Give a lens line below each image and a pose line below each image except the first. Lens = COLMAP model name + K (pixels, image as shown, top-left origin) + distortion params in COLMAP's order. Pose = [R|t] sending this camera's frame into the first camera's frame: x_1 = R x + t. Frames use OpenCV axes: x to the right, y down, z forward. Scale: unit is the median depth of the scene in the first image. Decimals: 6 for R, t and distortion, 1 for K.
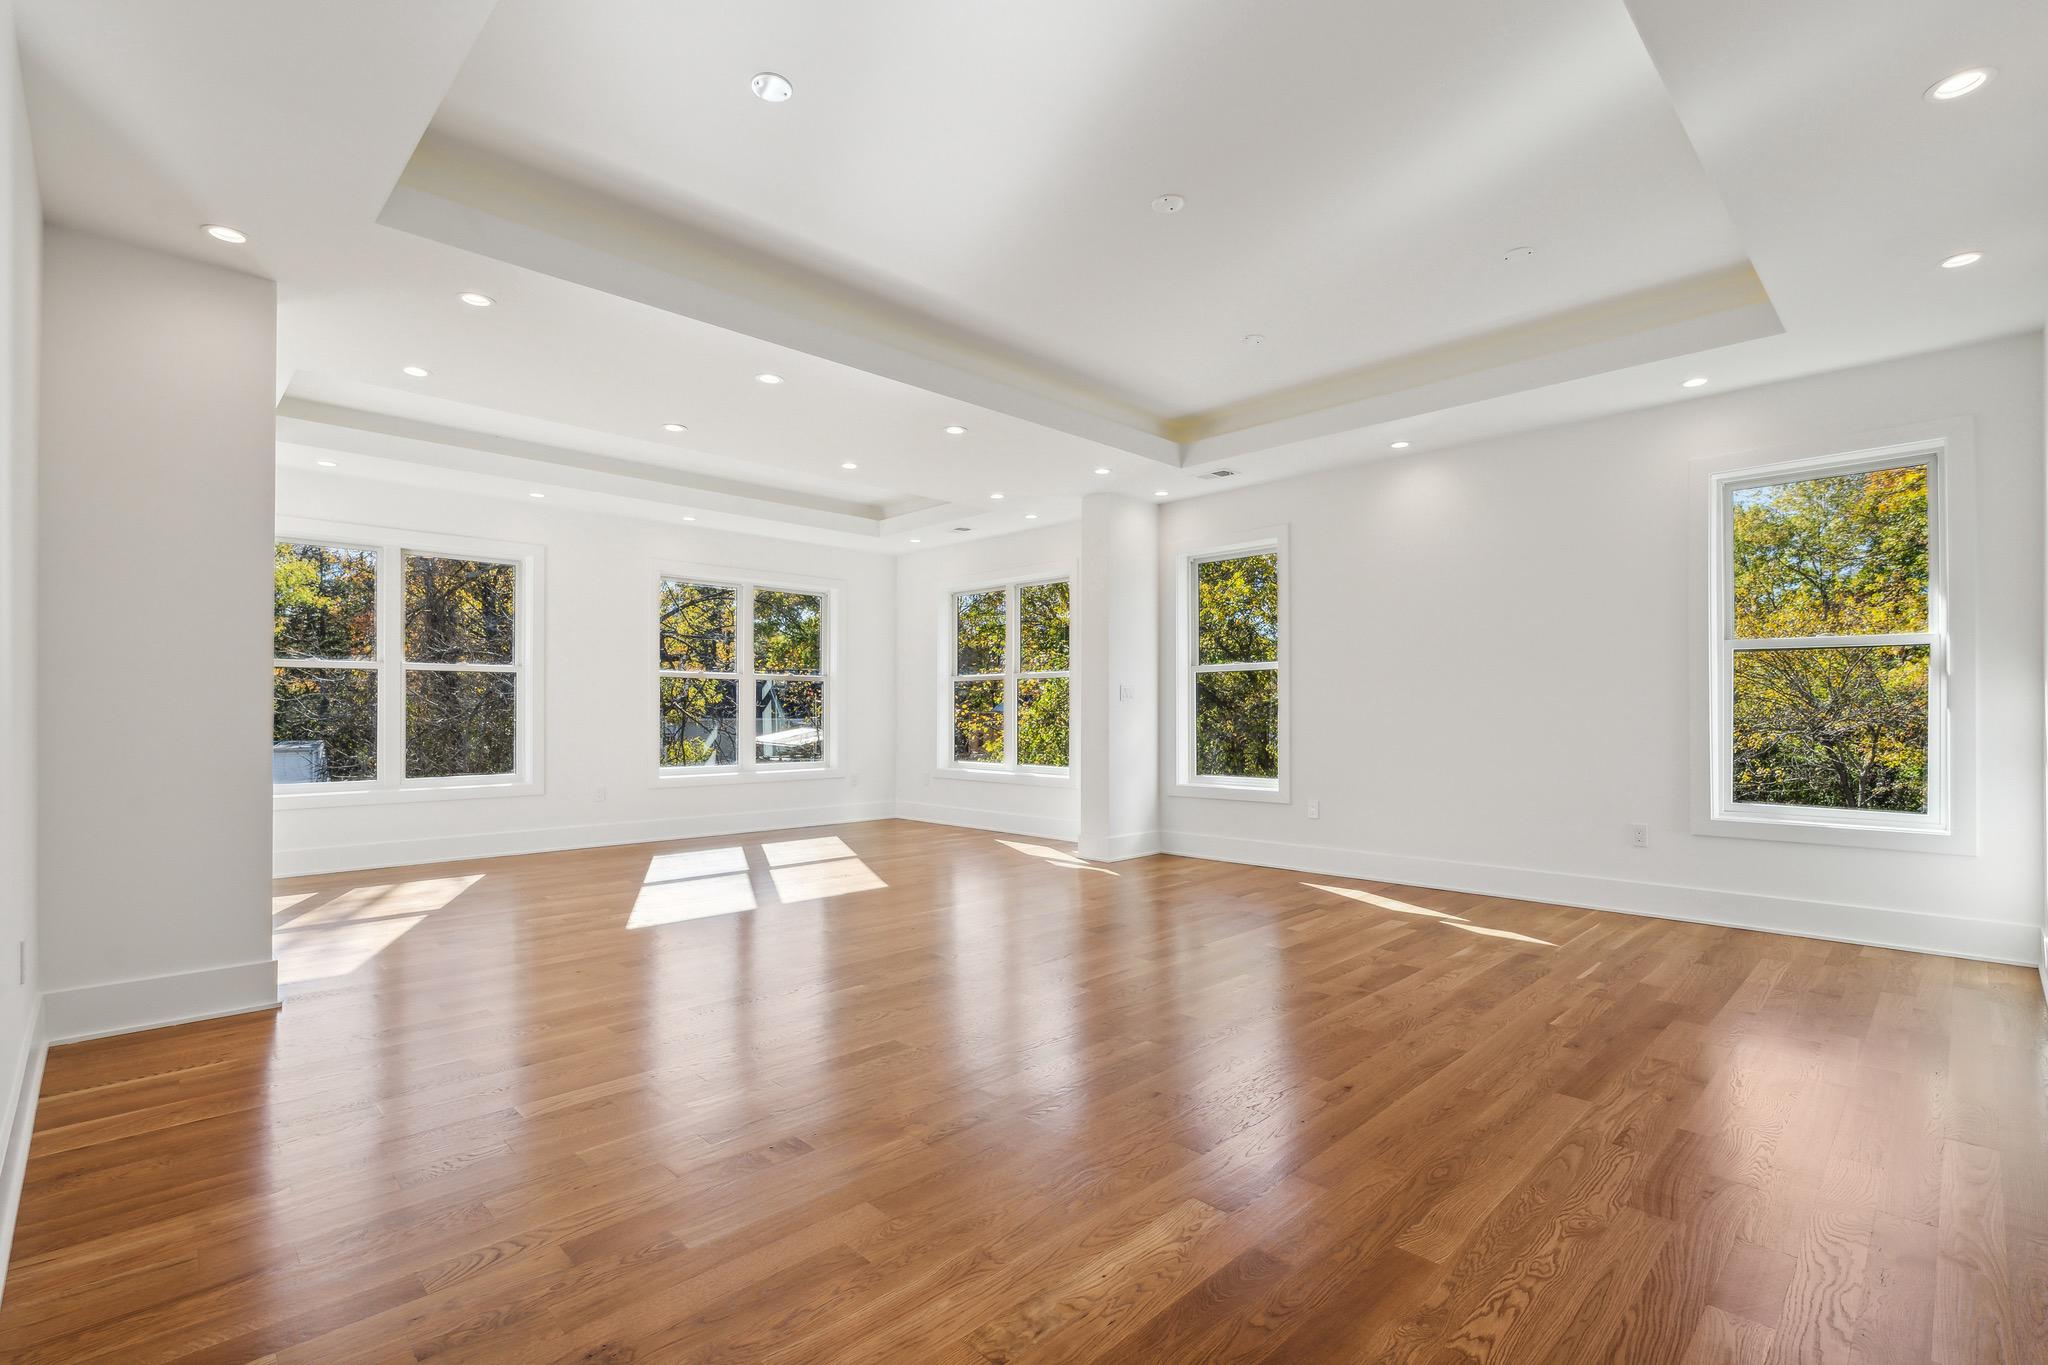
lens RADIAL K [[941.3, 0, 1034.7], [0, 941.3, 688.6], [0, 0, 1]] dist [0.000234, -0.000092]
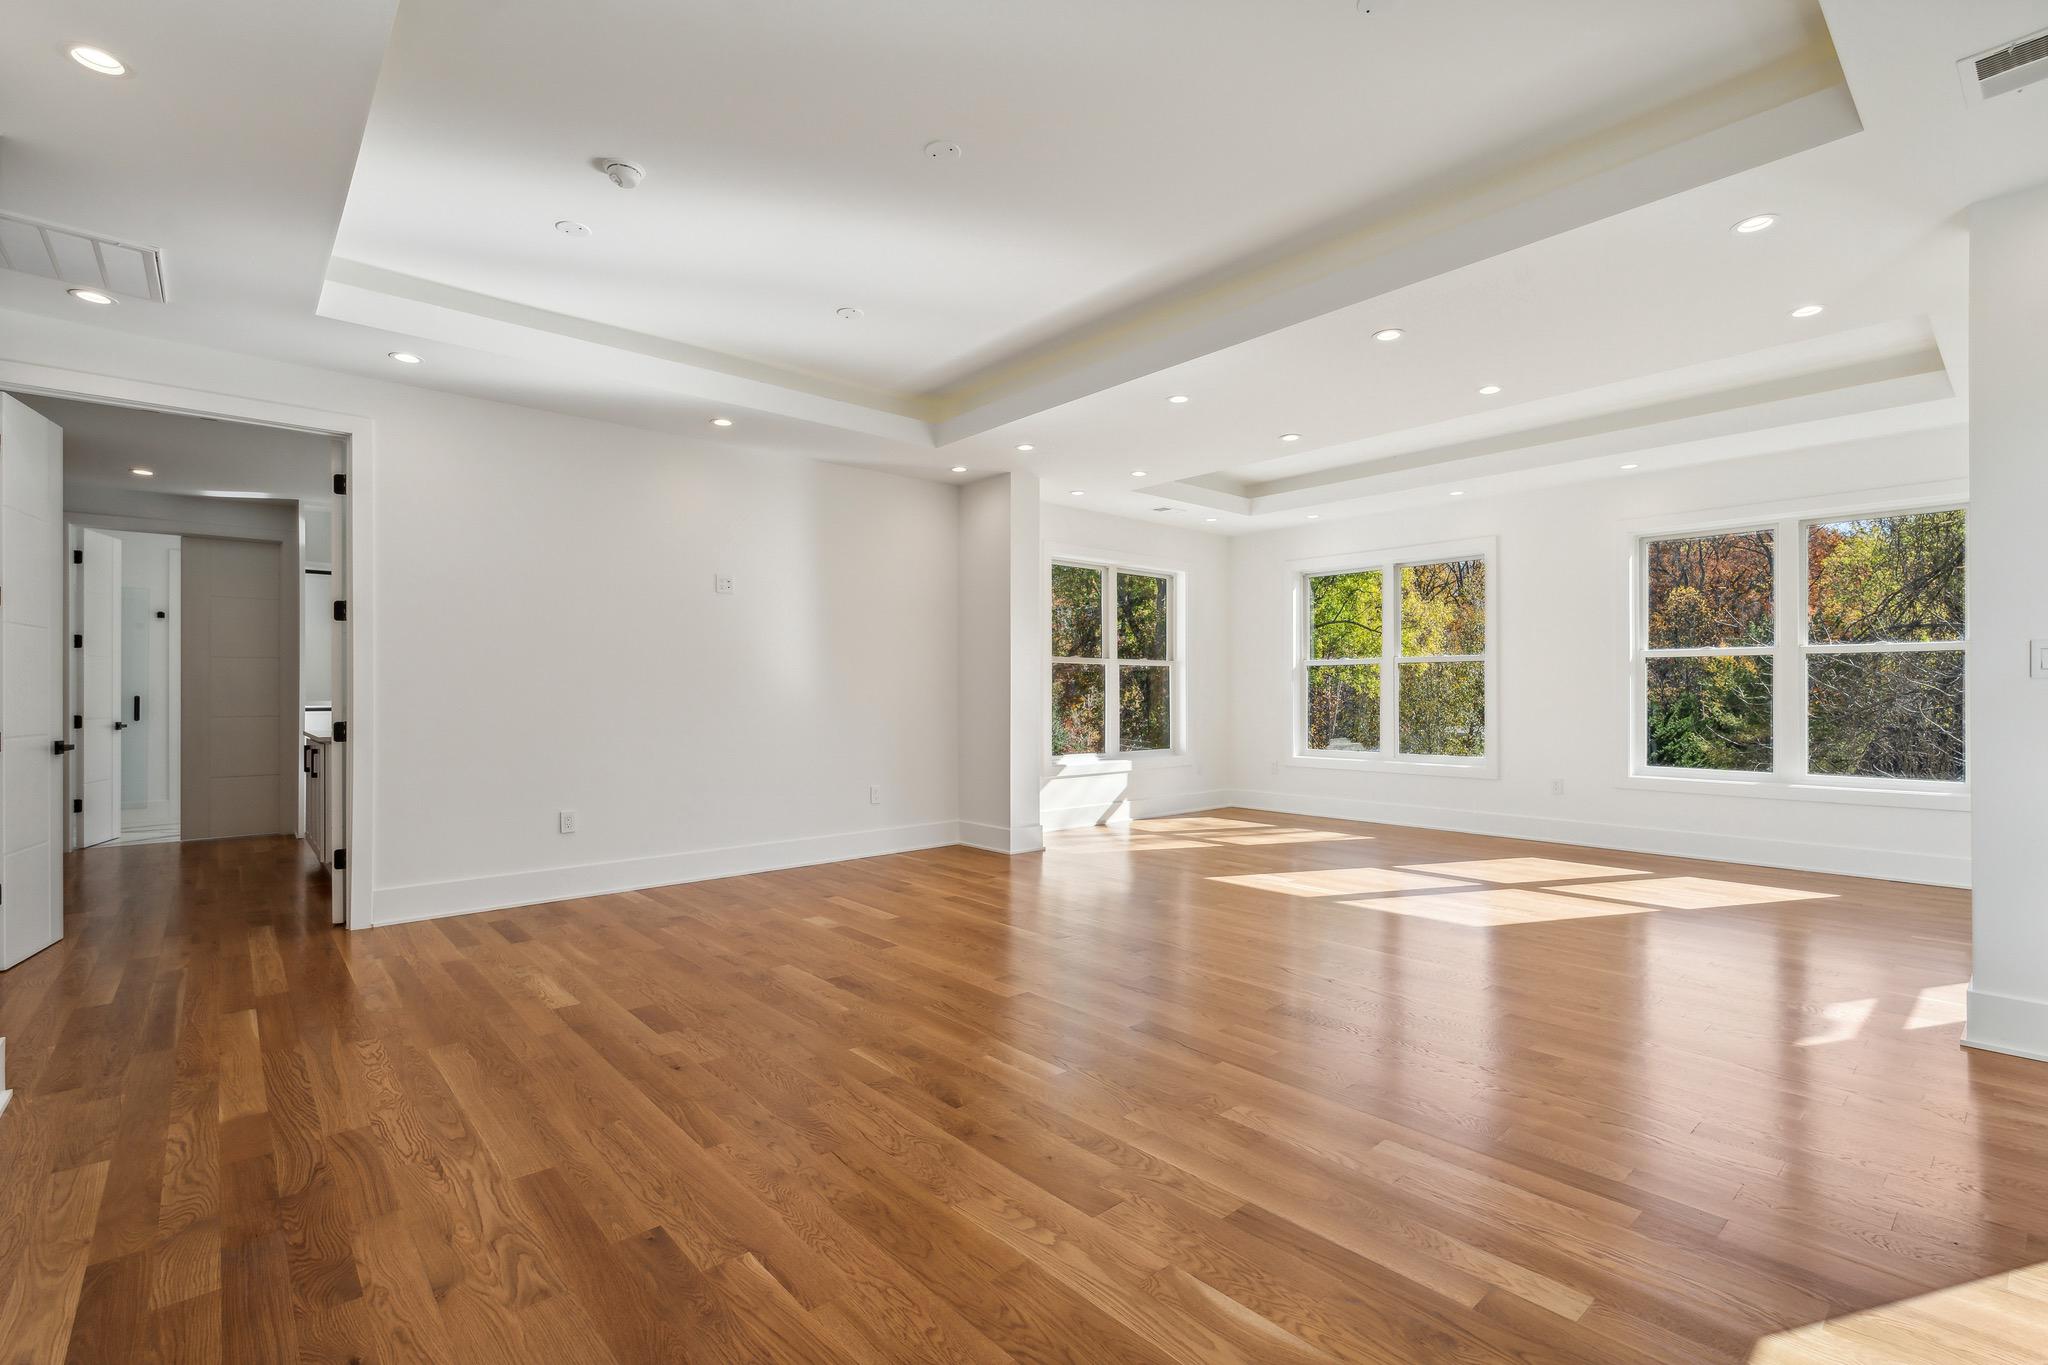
lens RADIAL K [[941.3, 0, 1021.5], [0, 941.3, 684.5], [0, 0, 1]] dist [0.000234, -0.000092]
pose [[-0.079230, -0.011131, -0.996794, 1.112525], [0.021746, 0.999680, -0.012892, 0.025206], [0.996619, -0.022698, -0.078963, 1.226945]]
